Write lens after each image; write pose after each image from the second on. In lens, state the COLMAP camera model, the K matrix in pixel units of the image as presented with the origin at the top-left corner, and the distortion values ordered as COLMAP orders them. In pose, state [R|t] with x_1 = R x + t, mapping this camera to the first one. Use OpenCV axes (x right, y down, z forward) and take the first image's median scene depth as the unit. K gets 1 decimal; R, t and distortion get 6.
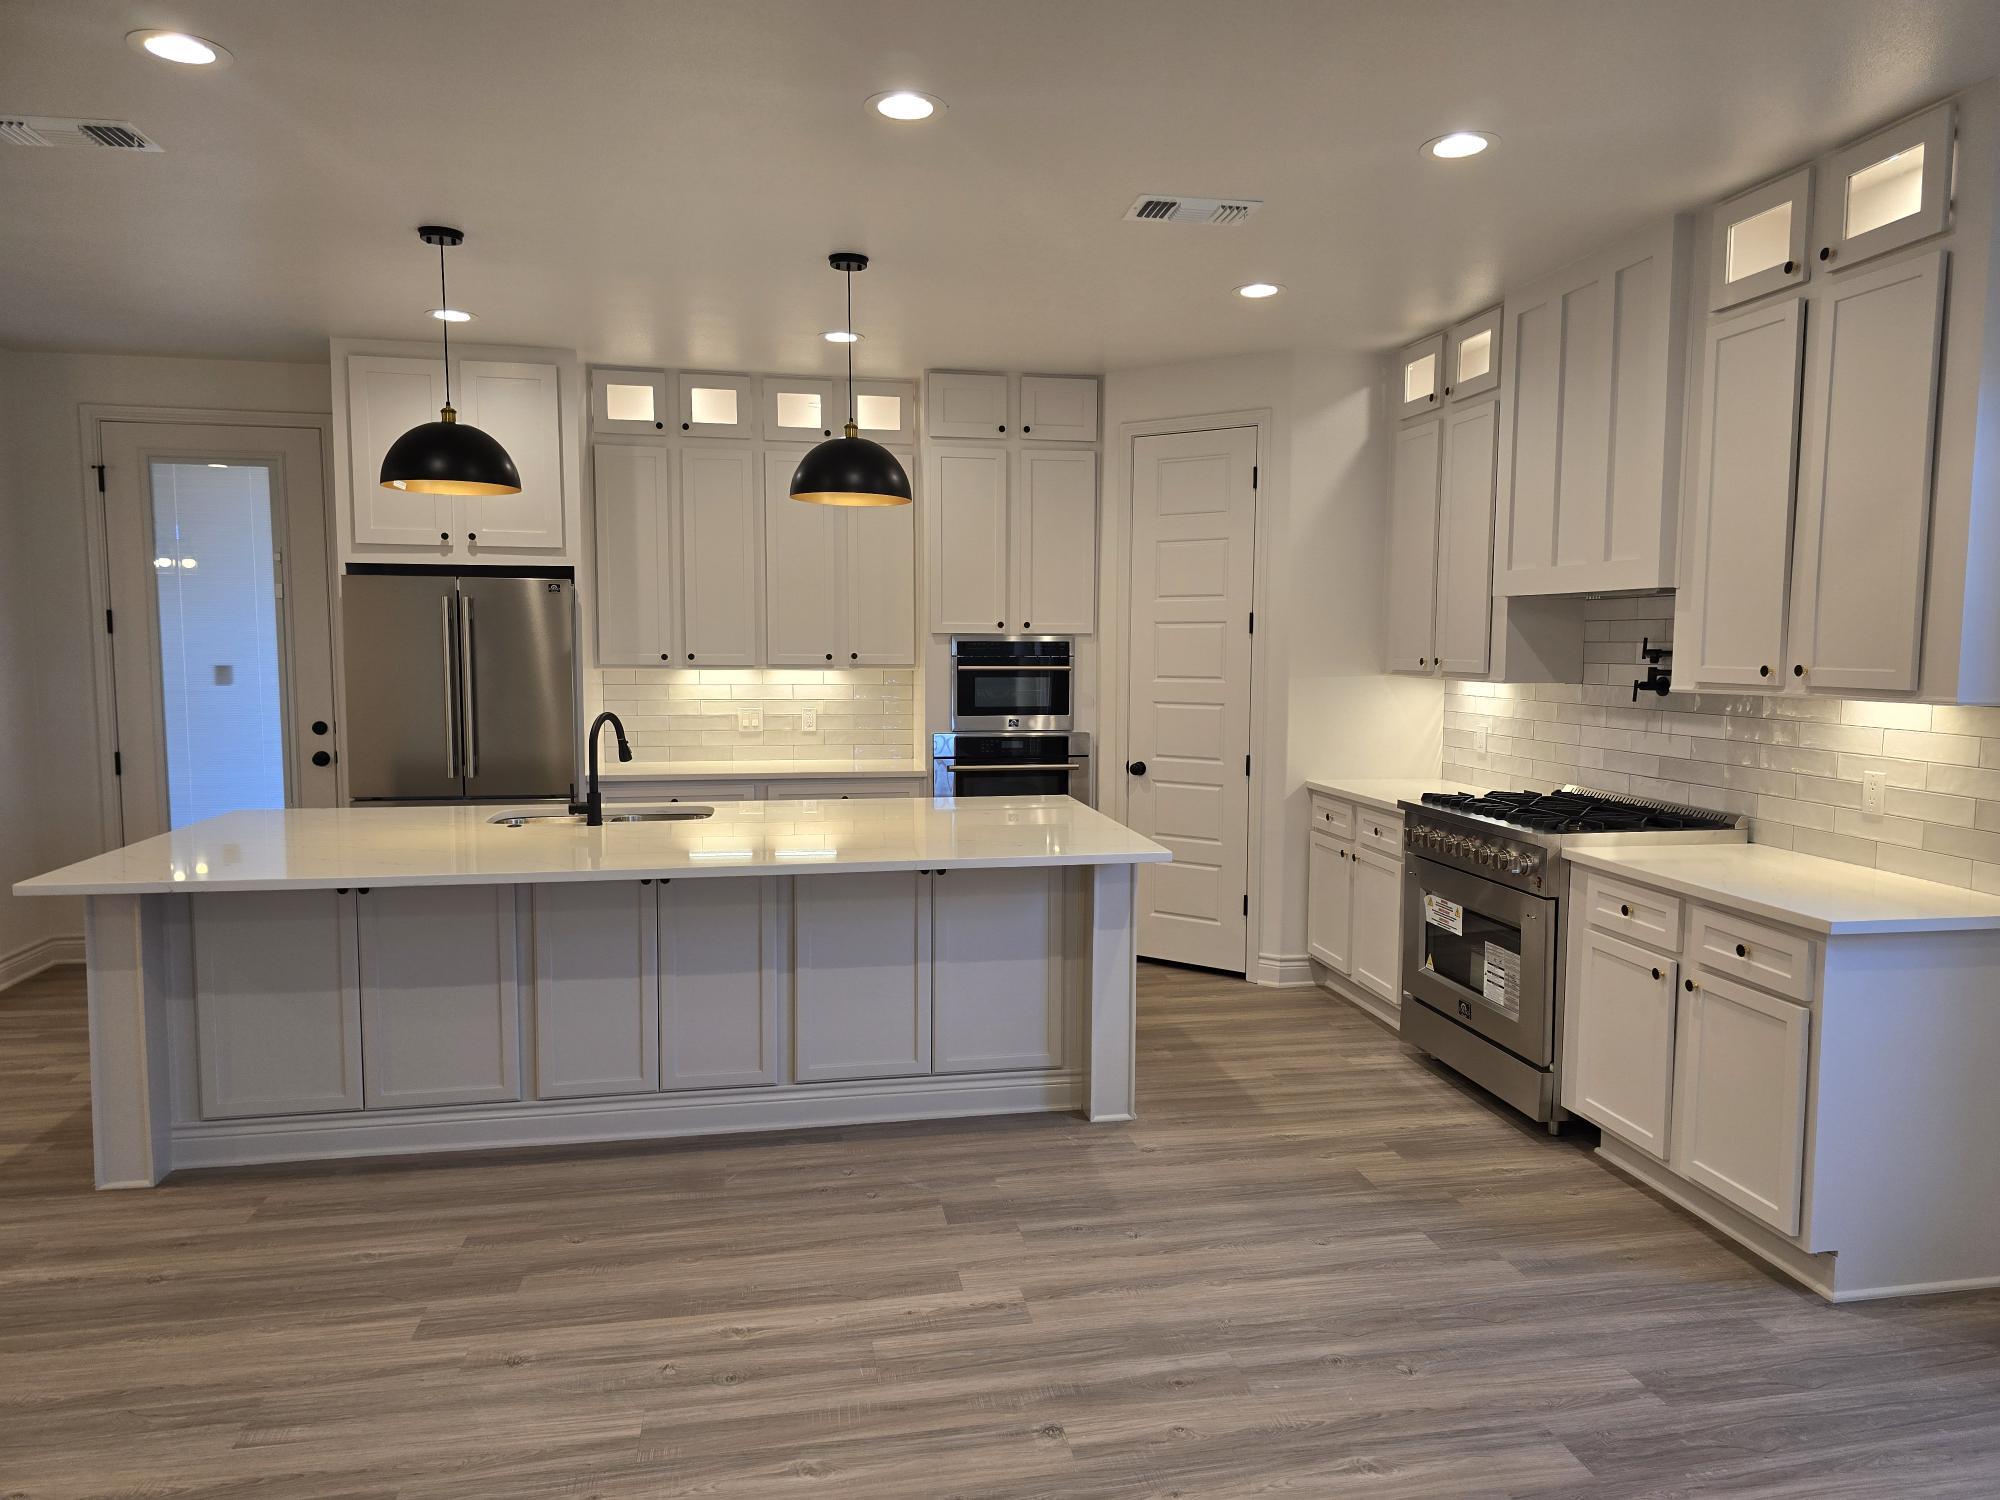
lens RADIAL K [[1335.1, 0, 1006.3], [0, 1335.1, 755.3], [0, 0, 1]] dist [0.065530, -0.054723]
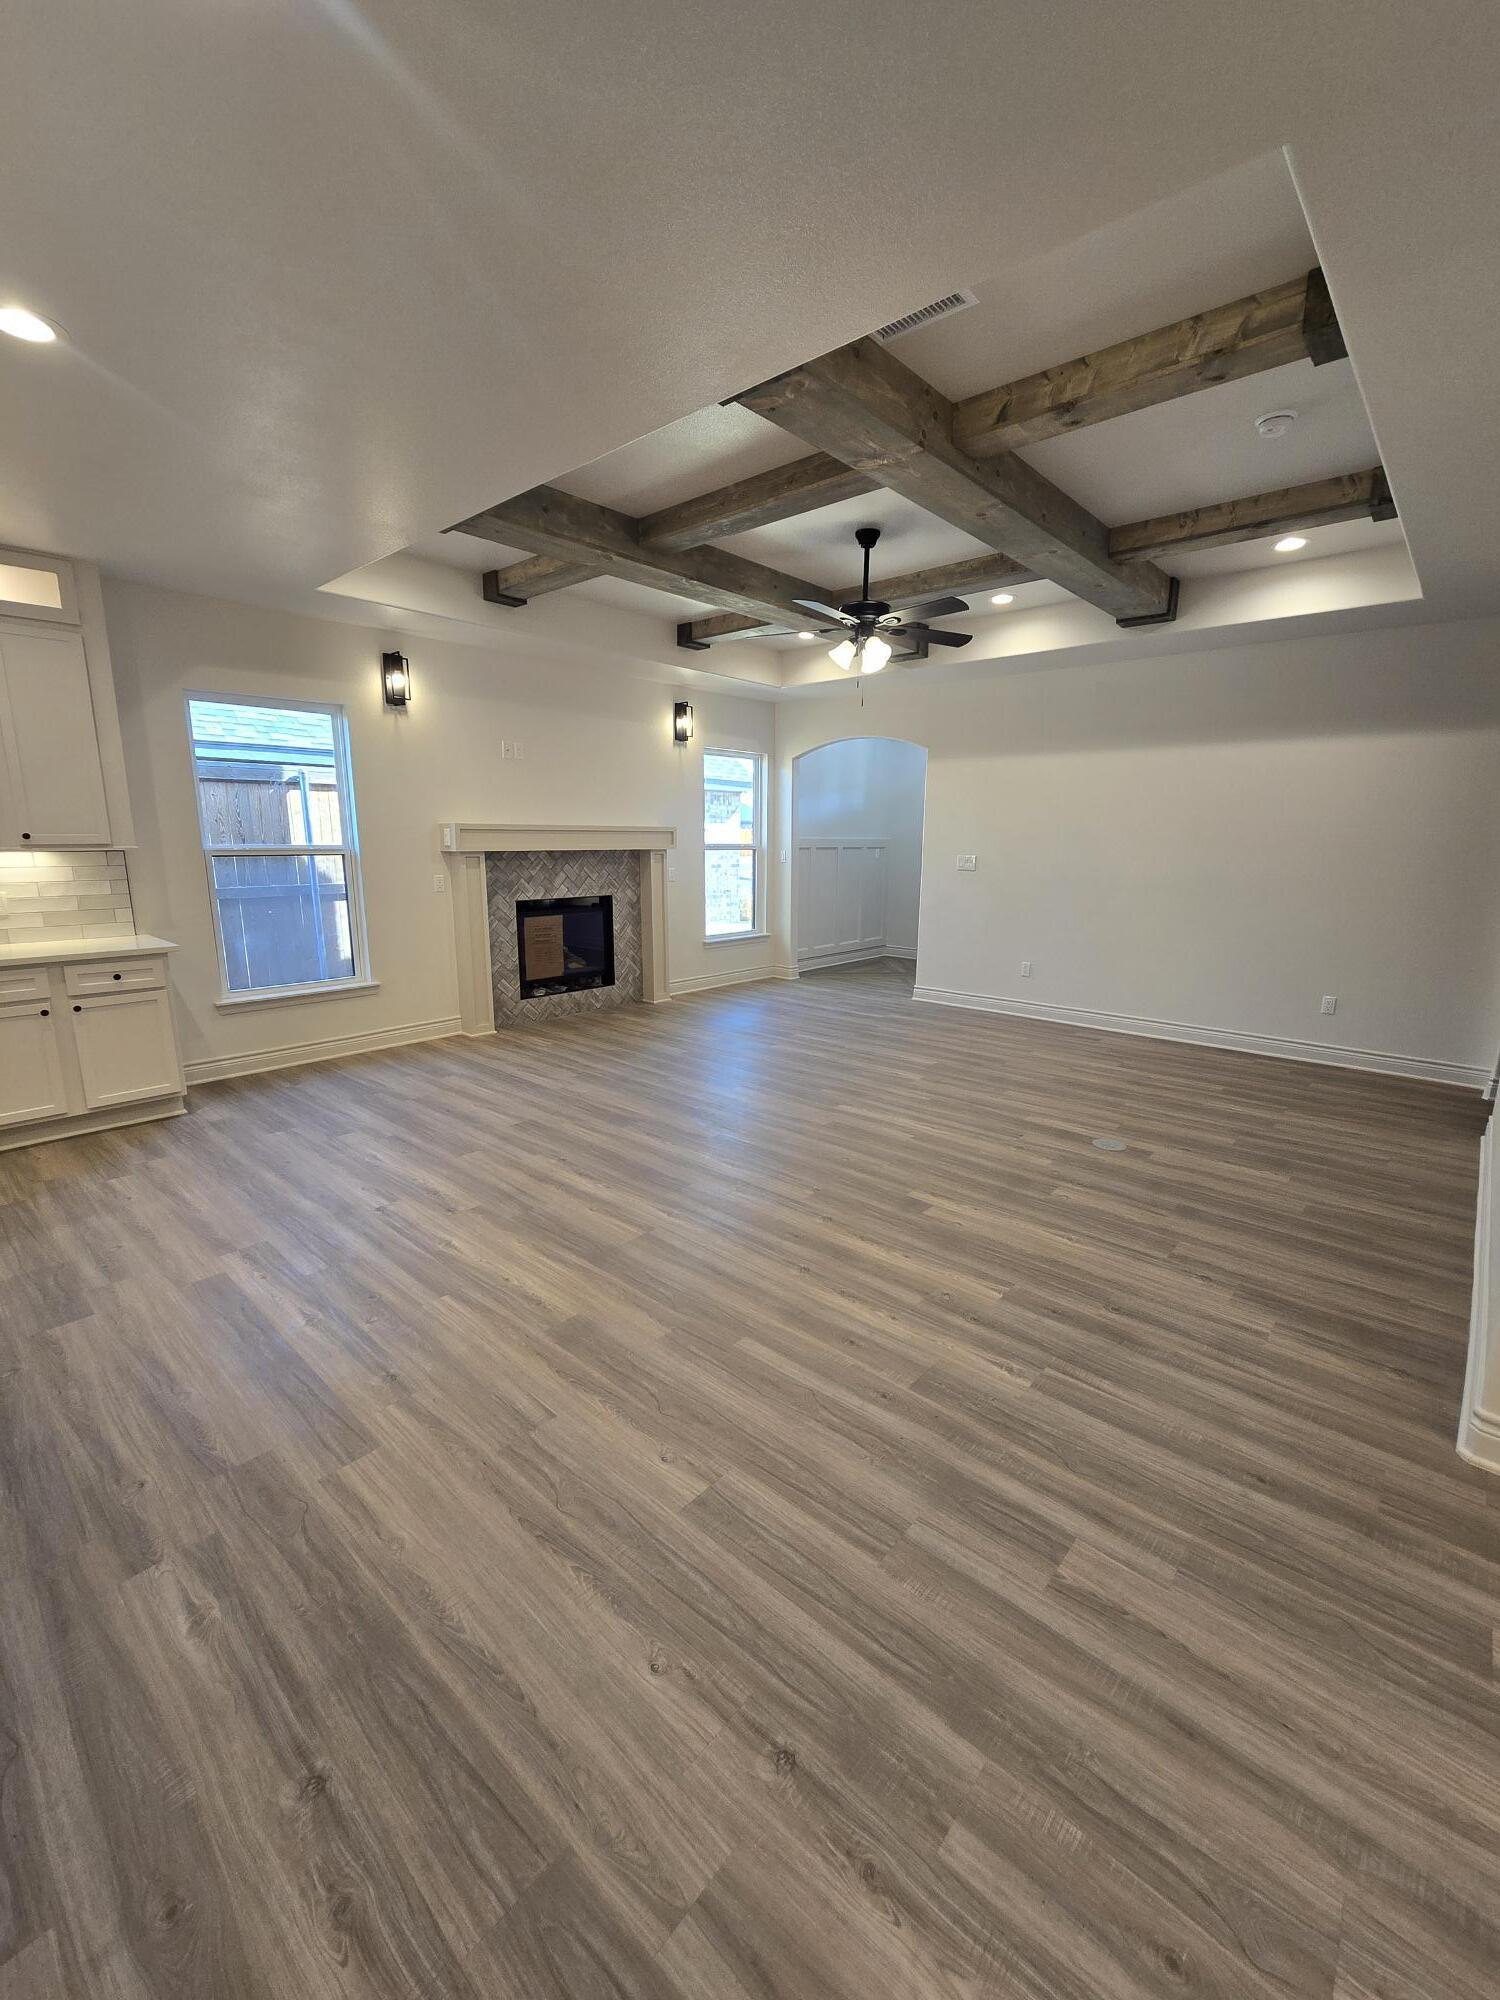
lens RADIAL K [[826.0, 0, 760.9], [0, 826.0, 1002.7], [0, 0, 1]] dist [0.000166, 0.000107]
pose [[-0.618440, -0.165348, 0.768240, -0.910235], [0.059391, 0.964982, 0.255504, -0.069799], [-0.783584, 0.203640, -0.586963, 0.890931]]
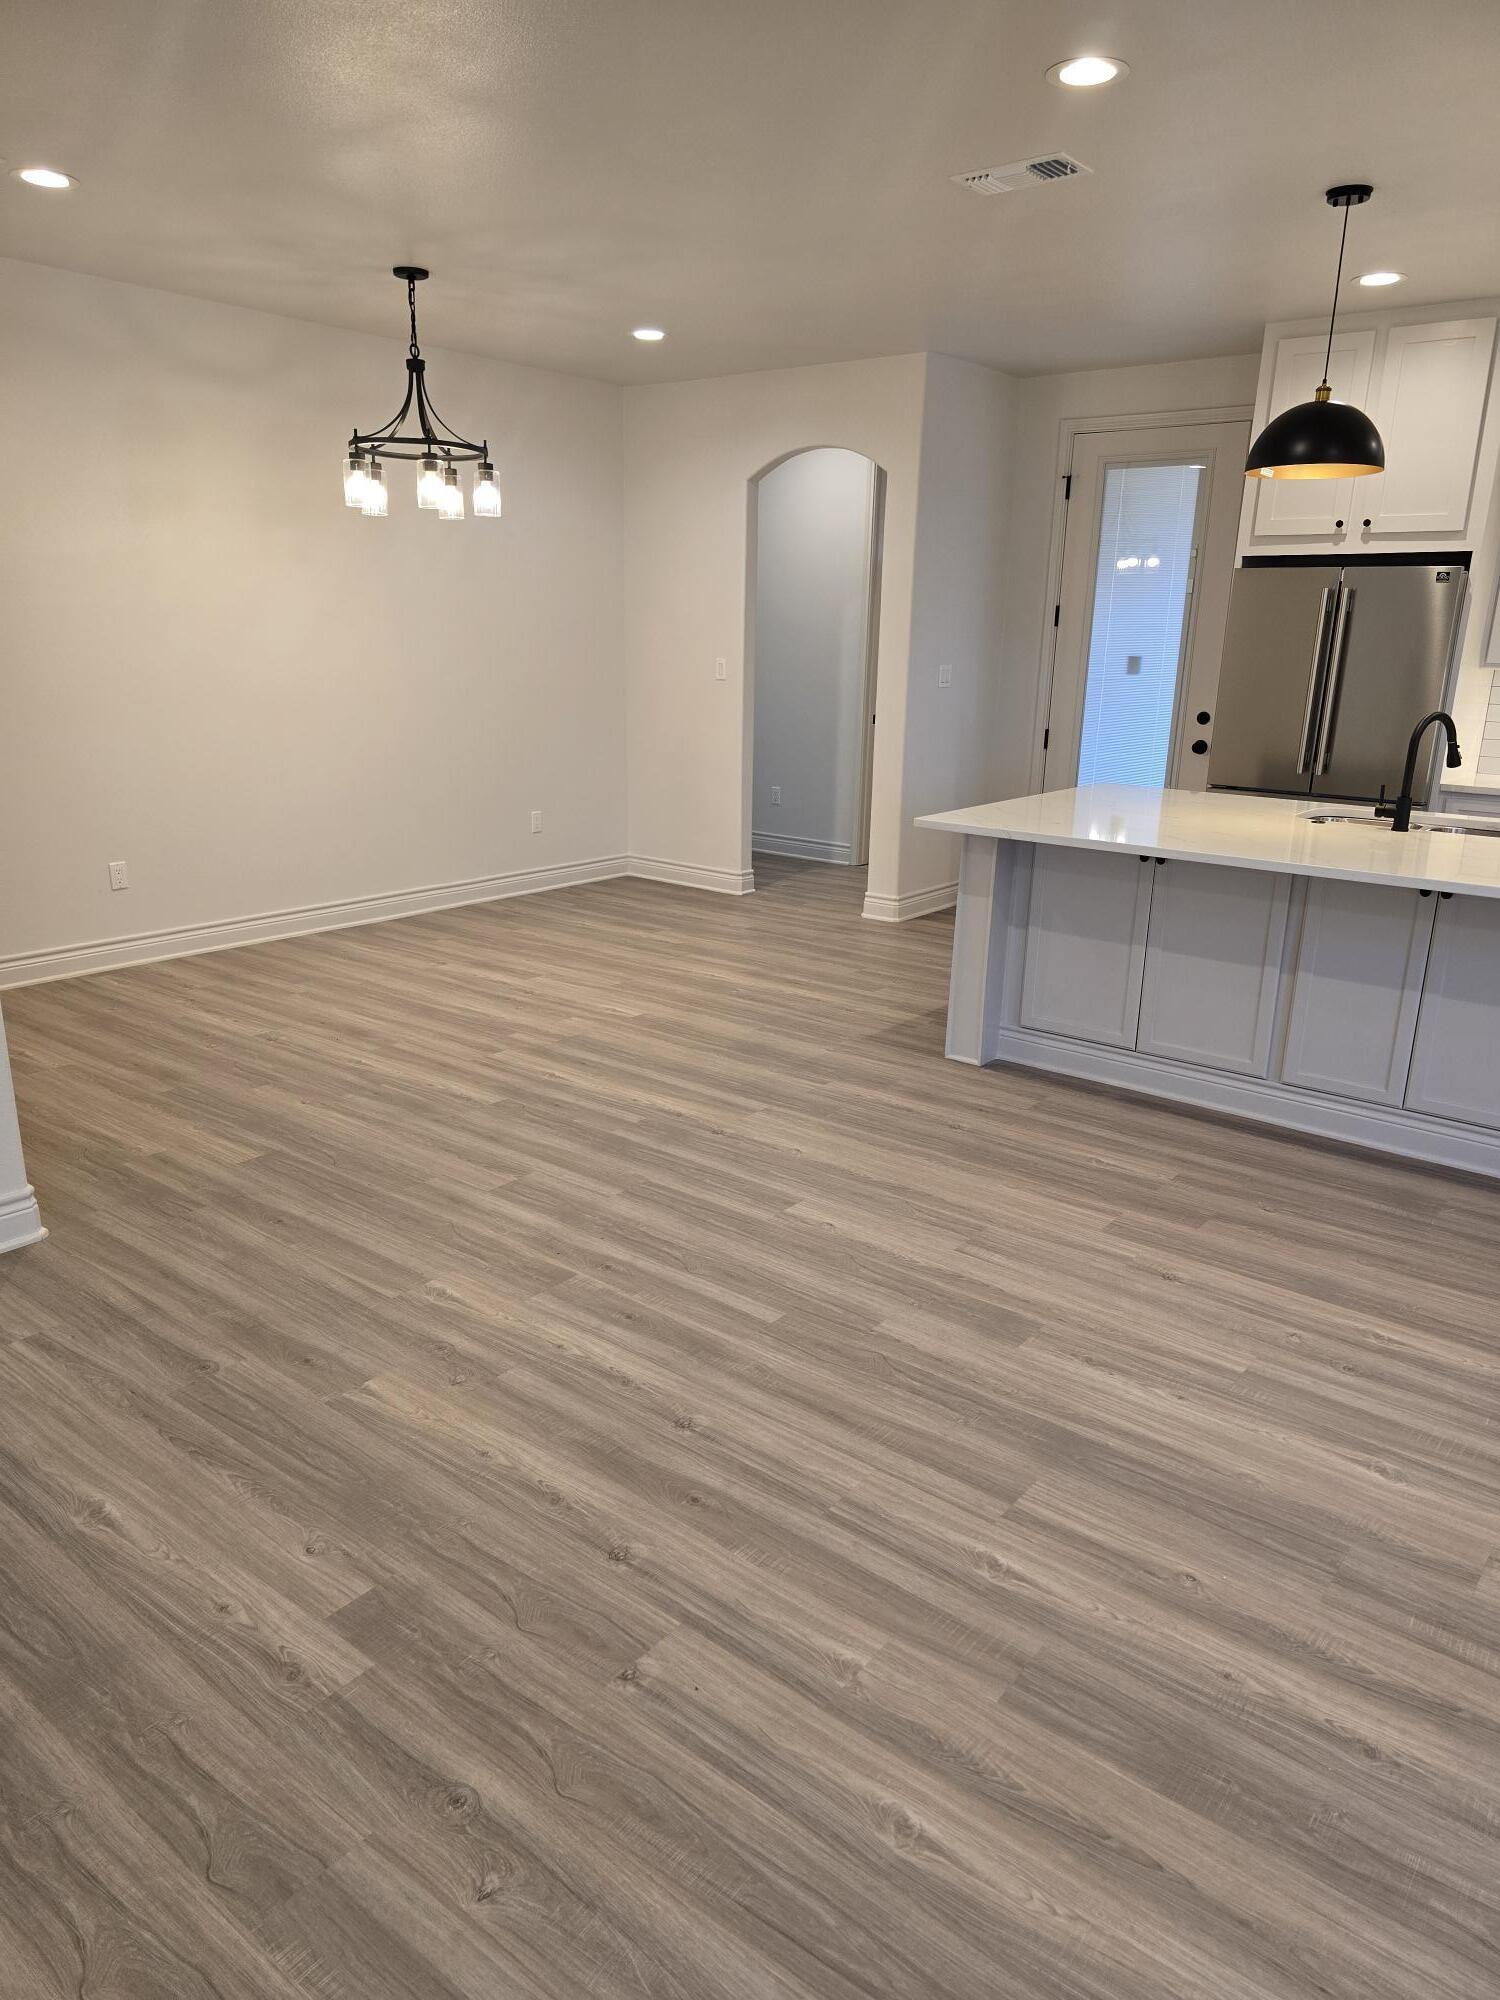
lens RADIAL K [[1335.1, 0, 750.0], [0, 1335.1, 1000.0], [0, 0, 1]] dist [0.065530, -0.054723]
pose [[0.658689, 0.213337, -0.721538, 0.140504], [-0.085367, 0.973959, 0.210039, 0.007593], [0.747557, -0.076755, 0.659748, 0.000850]]
